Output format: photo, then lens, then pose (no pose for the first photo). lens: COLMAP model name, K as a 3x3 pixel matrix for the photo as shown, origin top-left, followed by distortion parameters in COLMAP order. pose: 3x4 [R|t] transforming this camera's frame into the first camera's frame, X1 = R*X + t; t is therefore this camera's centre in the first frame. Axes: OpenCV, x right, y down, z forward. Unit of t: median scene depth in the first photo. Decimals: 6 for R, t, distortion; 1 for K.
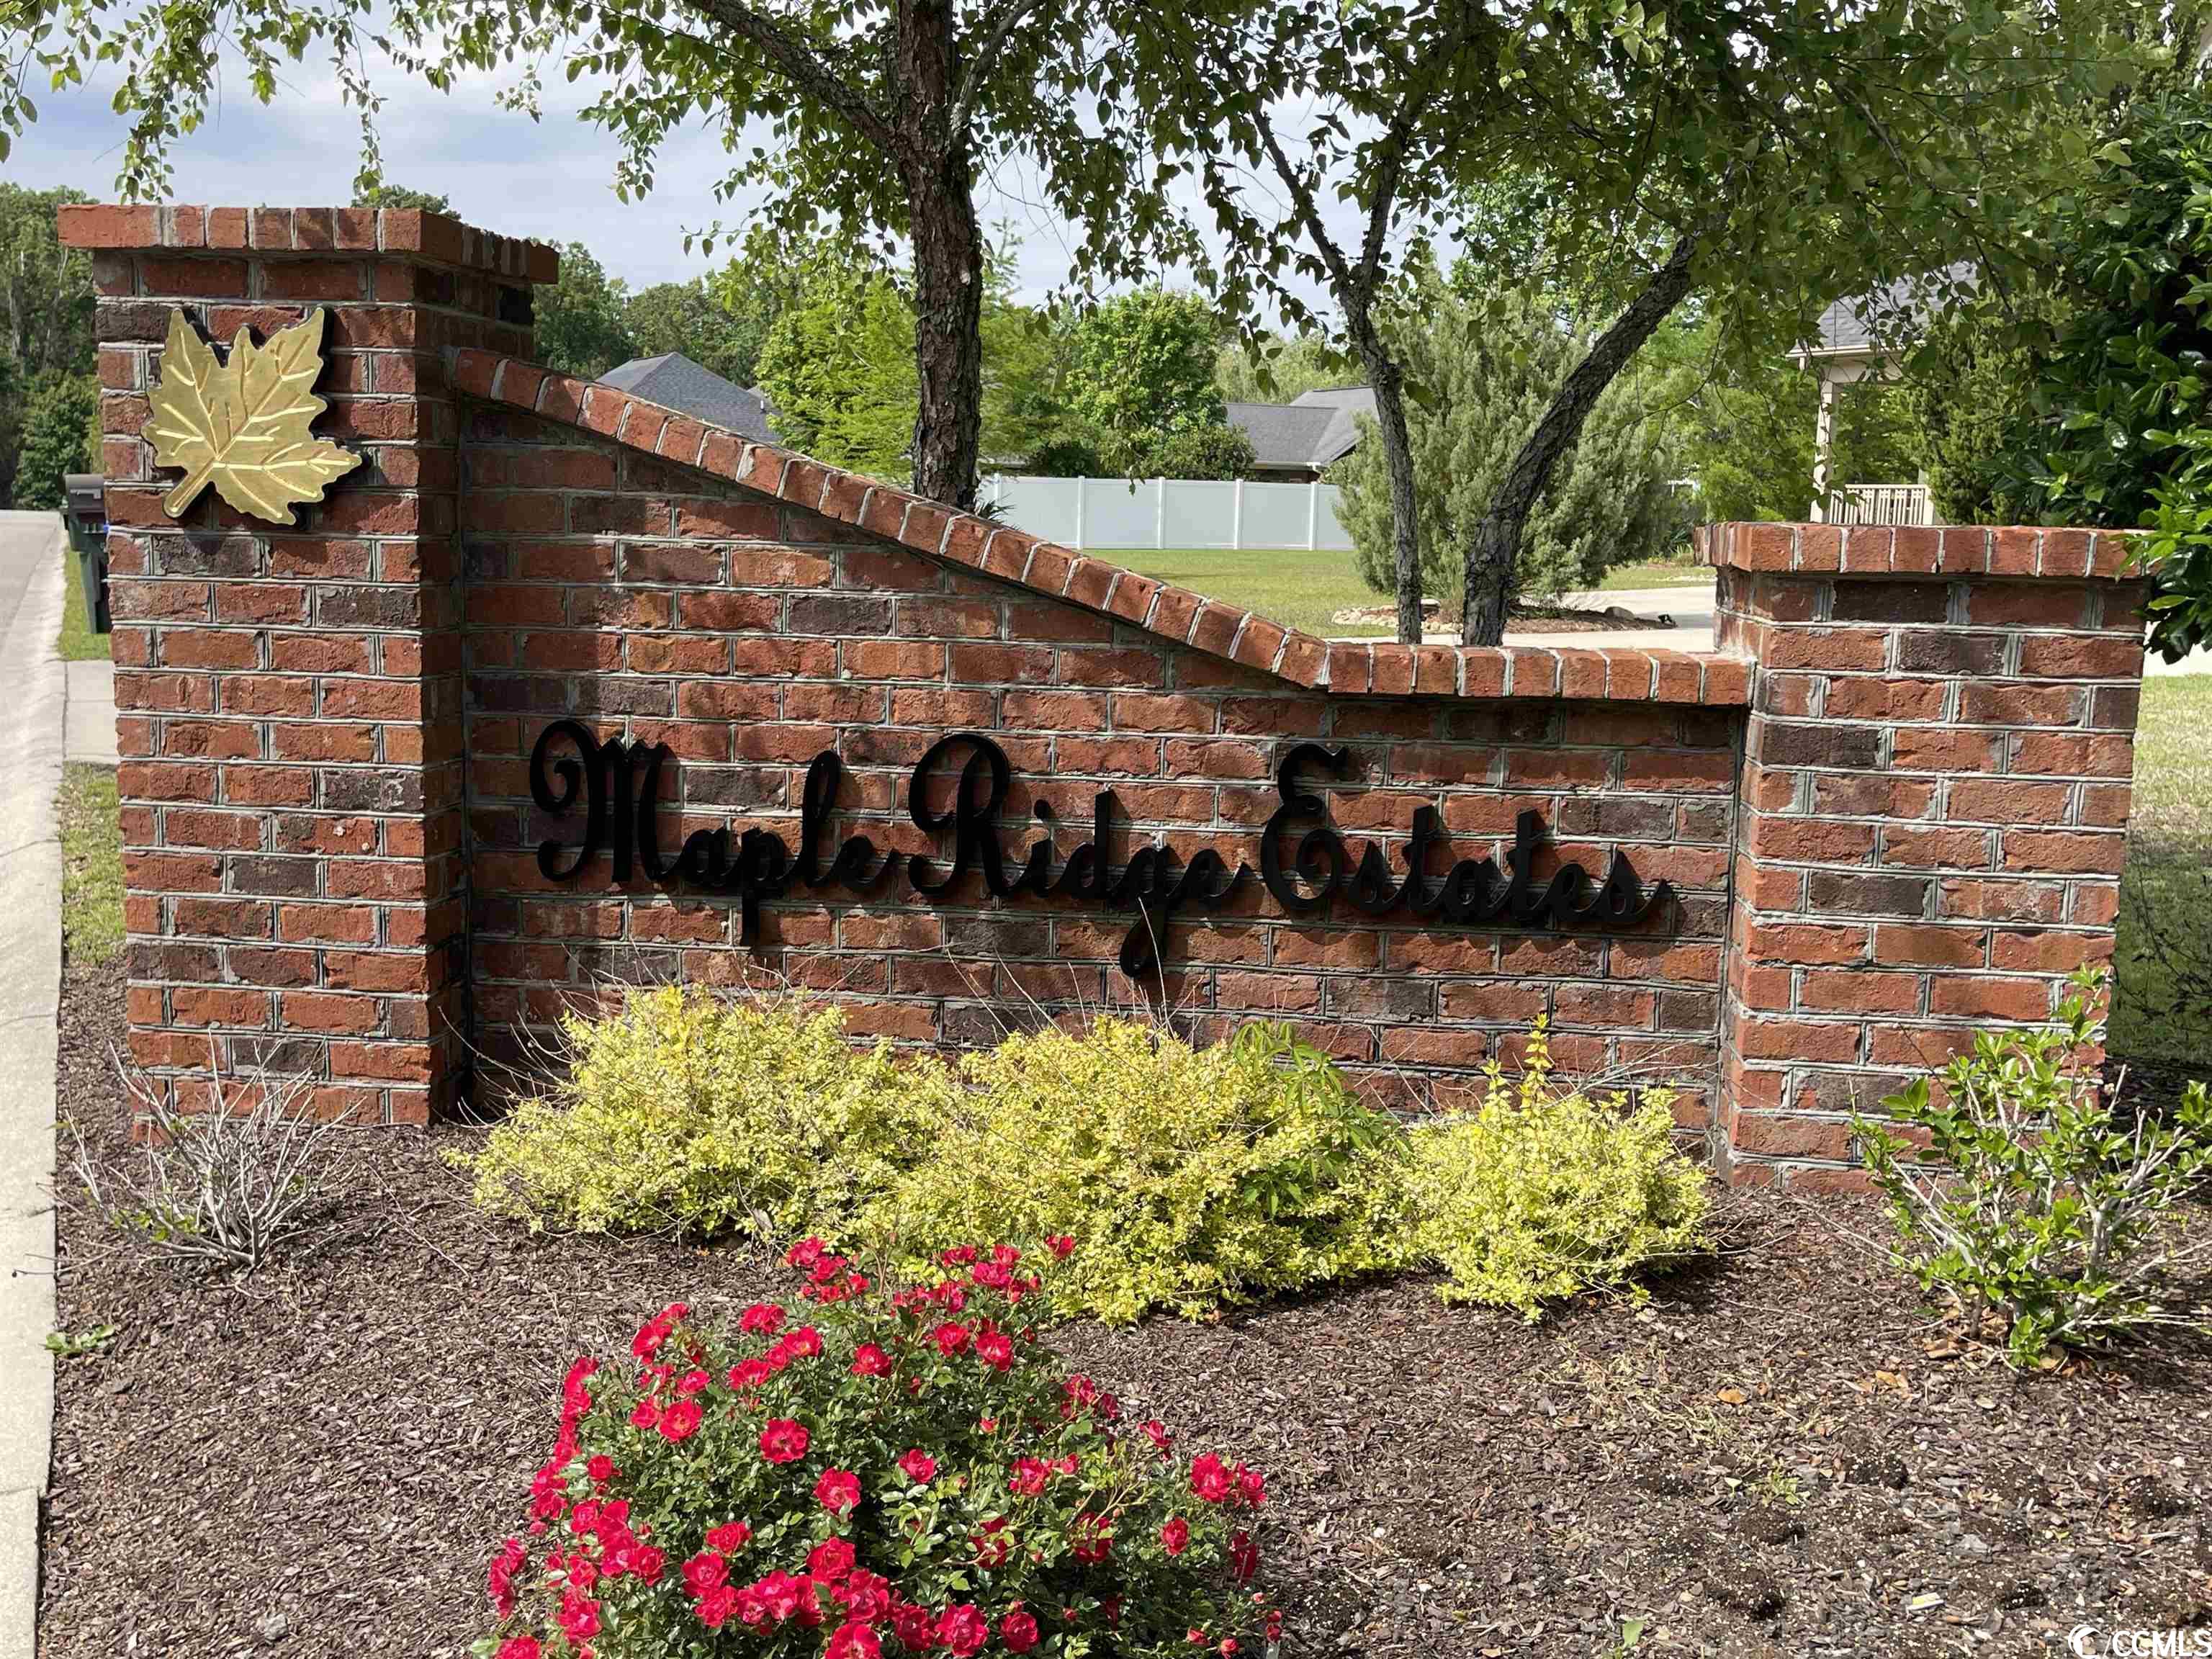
lens RADIAL K [[2192.7, 0, 1106.6], [0, 2192.7, 829.8], [0, 0, 1]] dist [-0.005026, 0.000000]
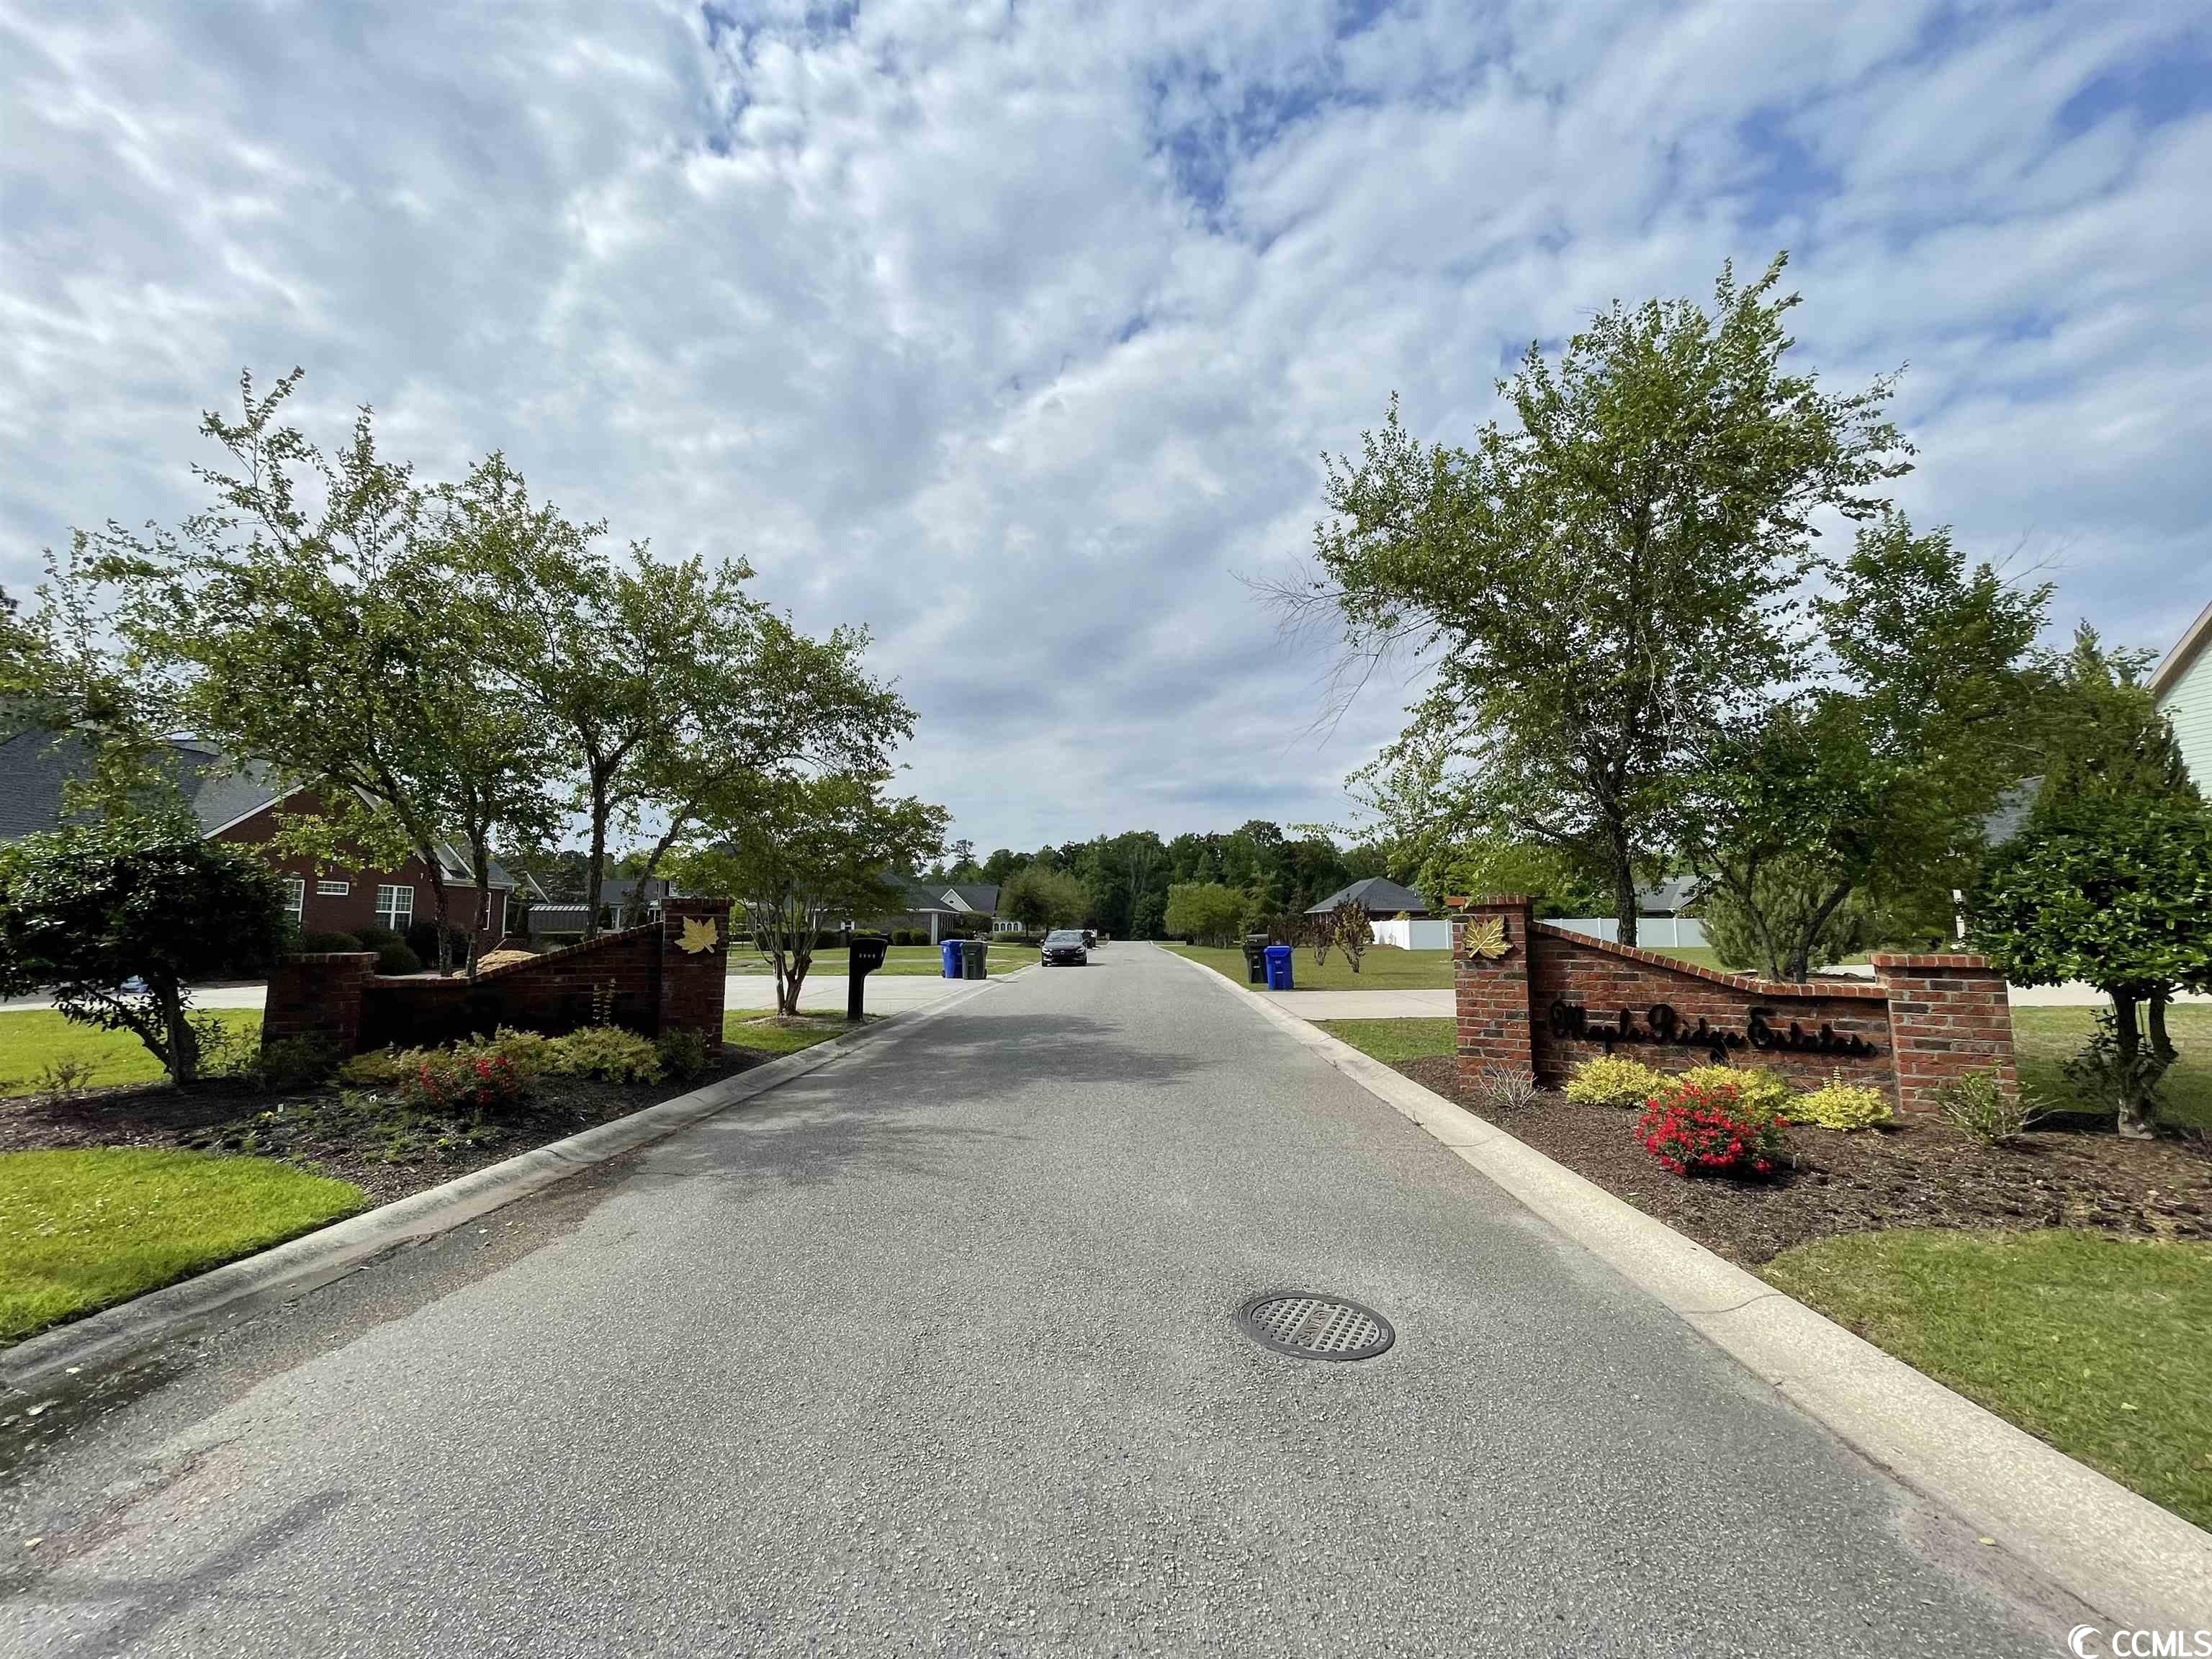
lens RADIAL K [[886.0, 0, 1102.3], [0, 886.0, 831.8], [0, 0, 1]] dist [0.001817, 0.000288]
pose [[0.891340, -0.077664, -0.446634, -0.250017], [-0.040312, 0.967734, -0.248727, 0.112506], [0.451540, 0.239705, 0.859449, -1.157910]]
